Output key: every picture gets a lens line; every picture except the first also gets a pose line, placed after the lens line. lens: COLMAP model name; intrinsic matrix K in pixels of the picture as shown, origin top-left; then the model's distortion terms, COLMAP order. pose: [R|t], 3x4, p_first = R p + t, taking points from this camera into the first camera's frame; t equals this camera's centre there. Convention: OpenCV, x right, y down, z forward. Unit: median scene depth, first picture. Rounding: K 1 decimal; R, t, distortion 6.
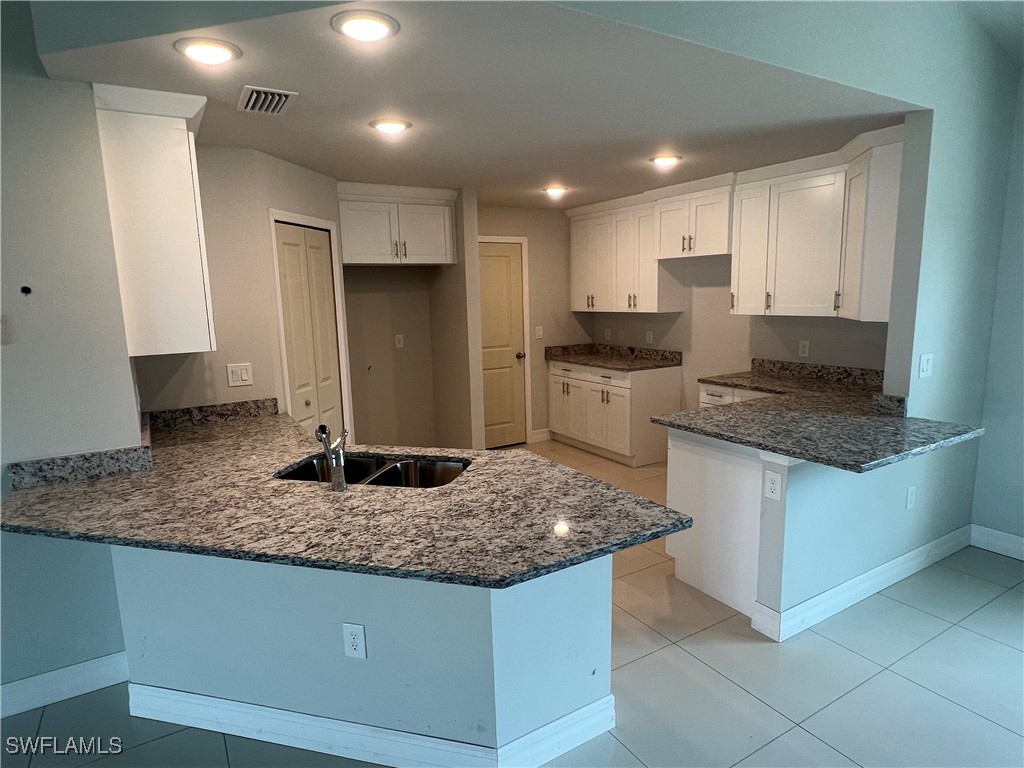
lens RADIAL K [[593.5, 0, 507.4], [0, 593.5, 389.0], [0, 0, 1]] dist [-0.001076, -0.000471]
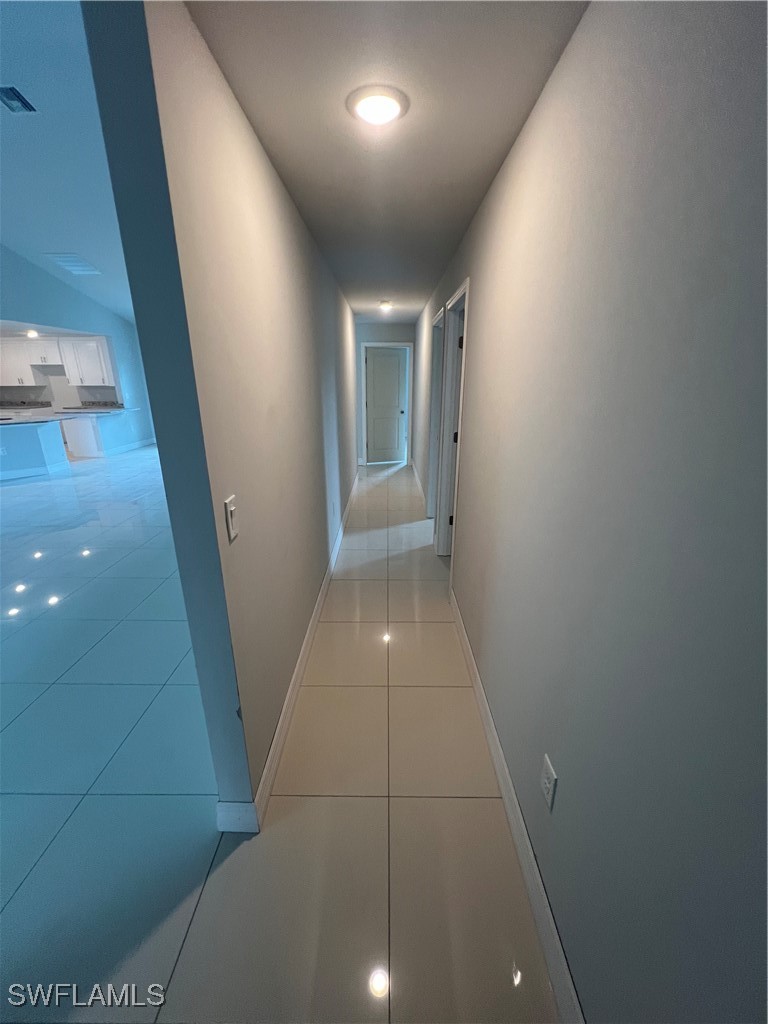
lens RADIAL K [[407.0, 0, 384.4], [0, 407.0, 507.8], [0, 0, 1]] dist [0.000354, 0.000020]
pose [[0.519478, -0.238341, 0.820571, -0.597898], [0.126519, 0.971181, 0.201992, 0.246750], [-0.845066, -0.001113, 0.534661, -1.373738]]
